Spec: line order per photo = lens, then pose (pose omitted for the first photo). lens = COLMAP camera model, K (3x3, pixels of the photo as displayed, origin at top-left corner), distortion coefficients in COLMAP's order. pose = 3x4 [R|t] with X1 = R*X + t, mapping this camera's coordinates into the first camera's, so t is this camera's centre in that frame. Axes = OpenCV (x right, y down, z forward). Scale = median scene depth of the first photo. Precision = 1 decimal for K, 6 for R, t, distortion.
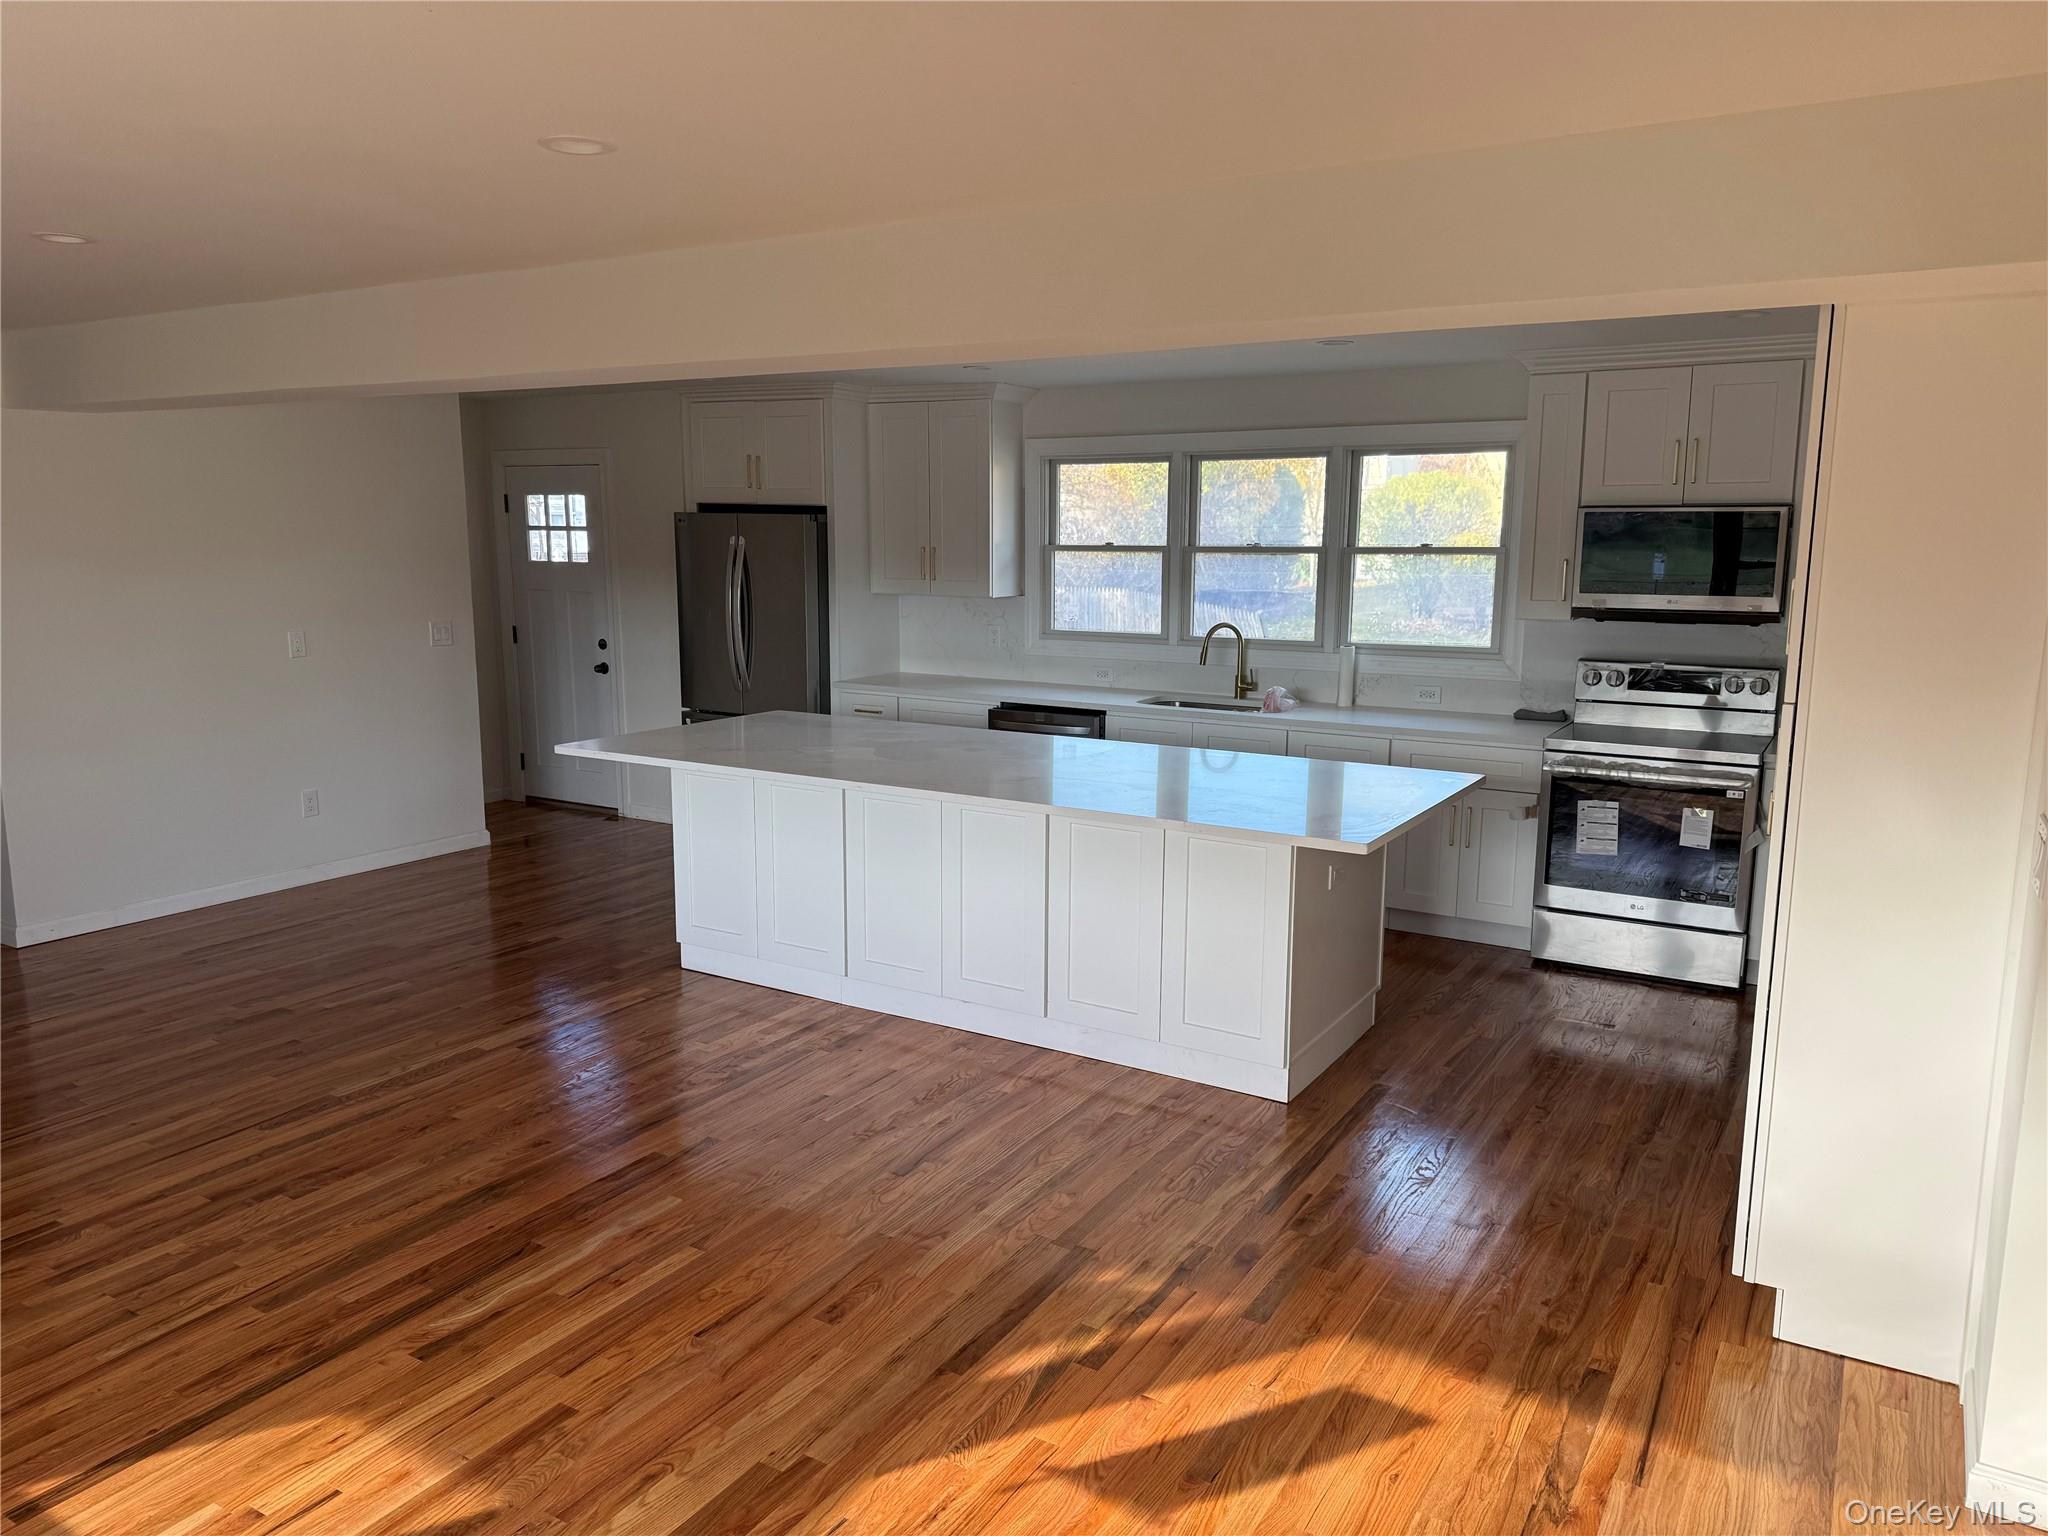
lens RADIAL K [[1435.4, 0, 1044.5], [0, 1435.4, 786.9], [0, 0, 1]] dist [0.006792, -0.005358]
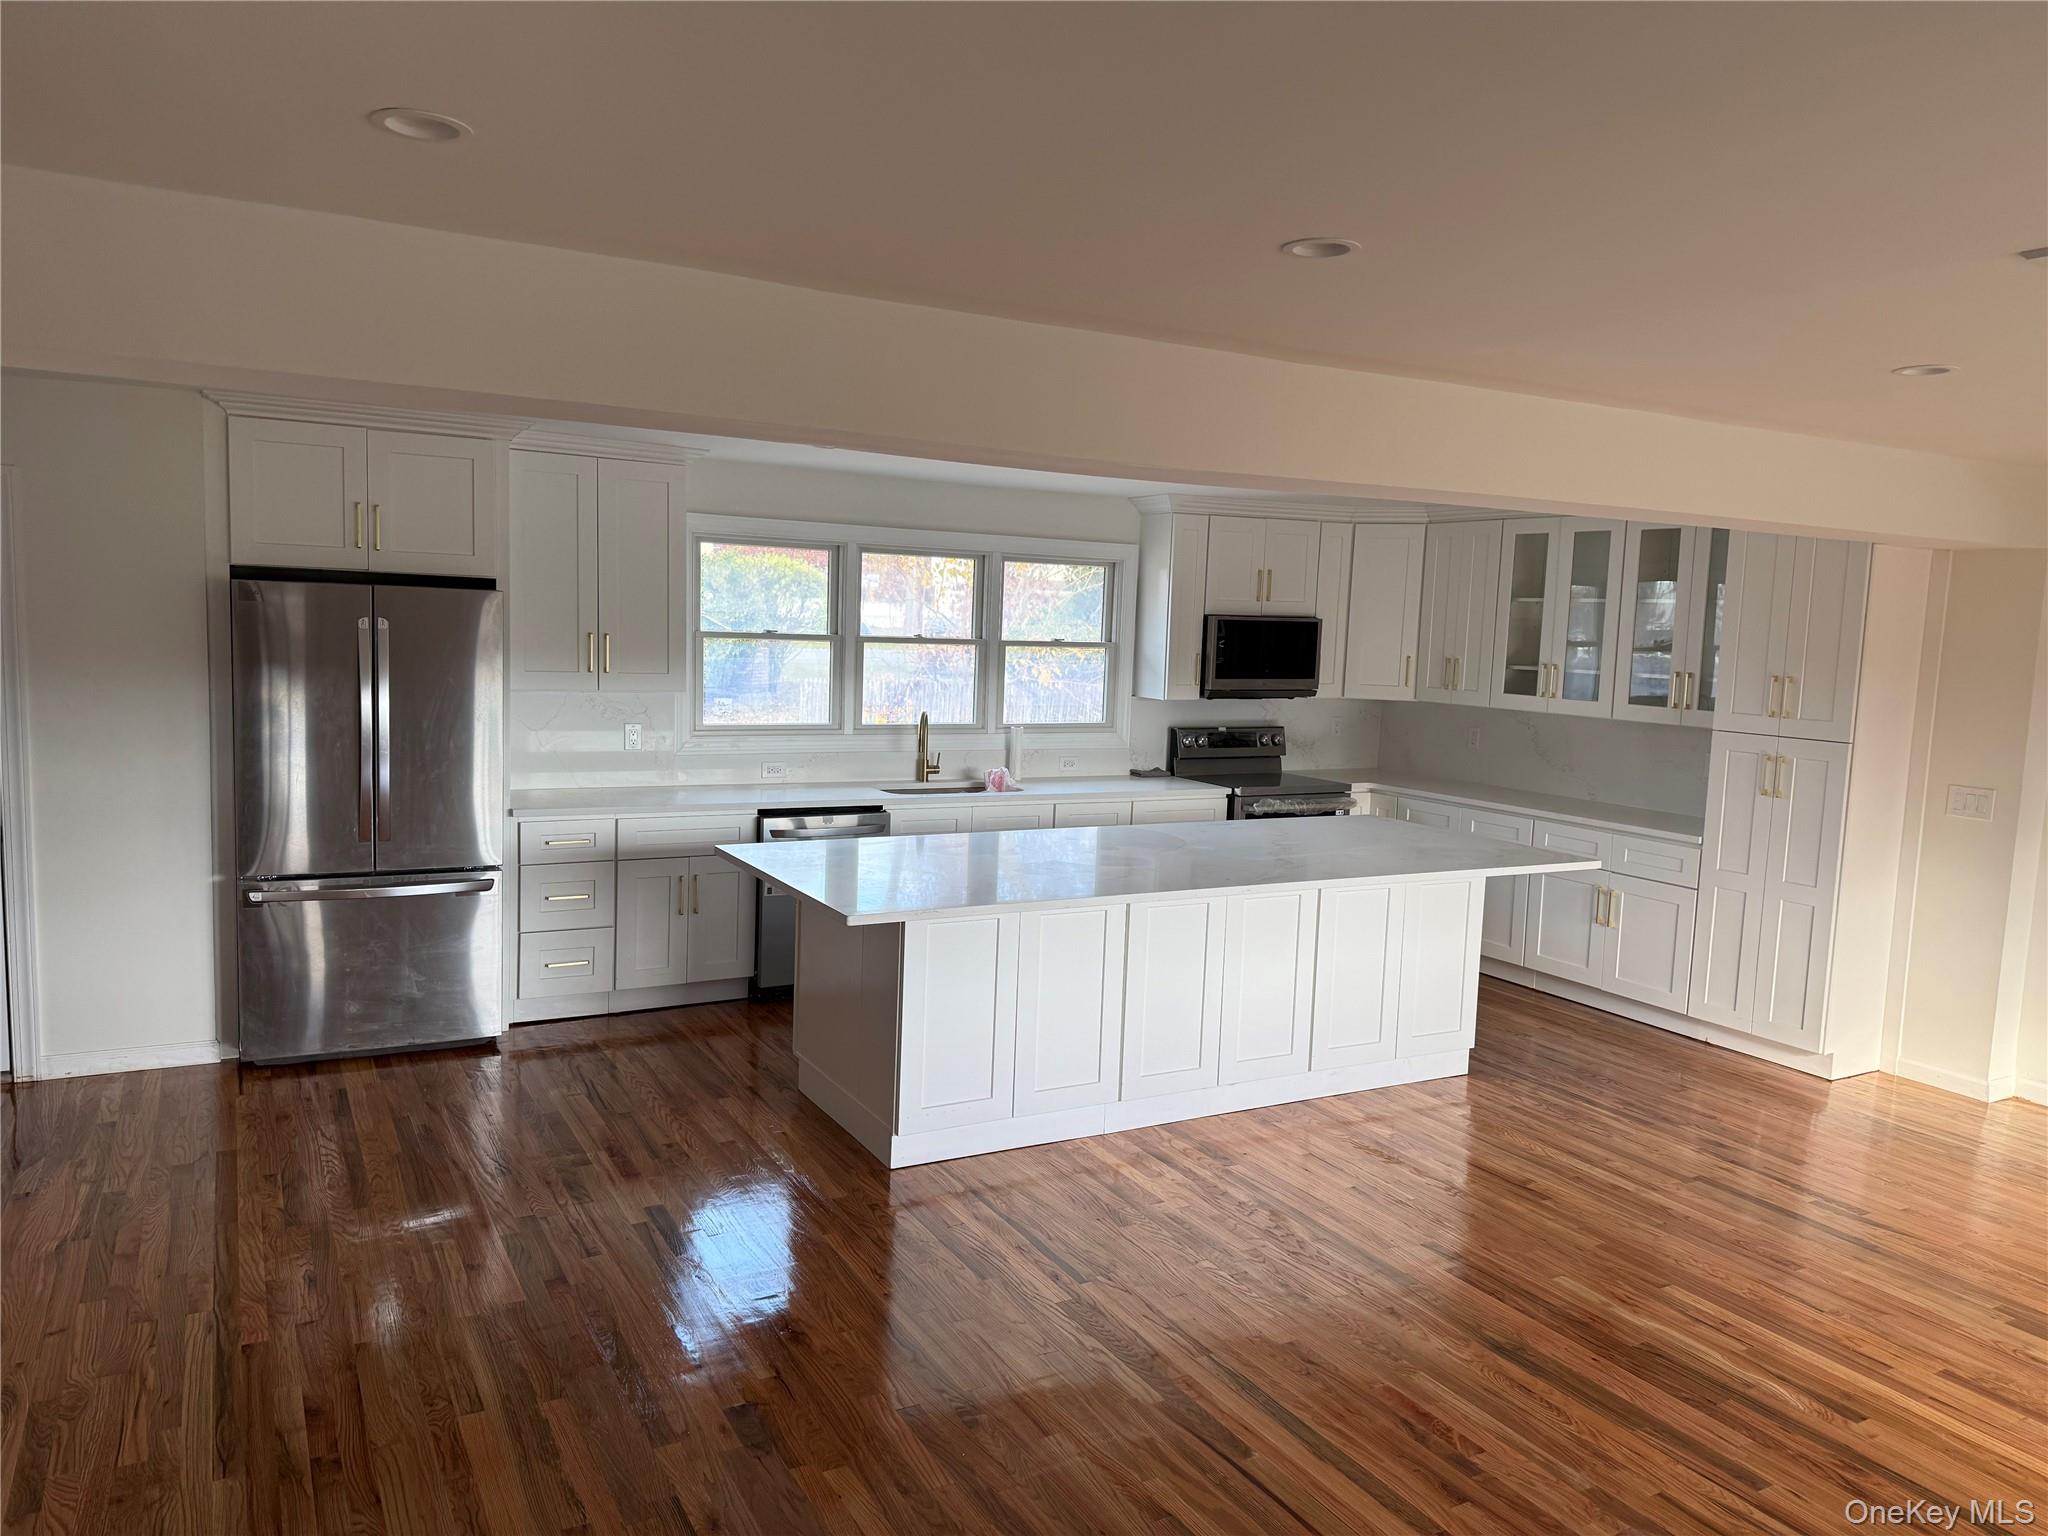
lens RADIAL K [[1435.4, 0, 1040.7], [0, 1435.4, 746.3], [0, 0, 1]] dist [0.006792, -0.005358]
pose [[0.501055, -0.066206, 0.862879, -0.879099], [0.120289, 0.992719, 0.006319, -0.102687], [-0.857015, 0.100629, 0.505370, 0.493447]]
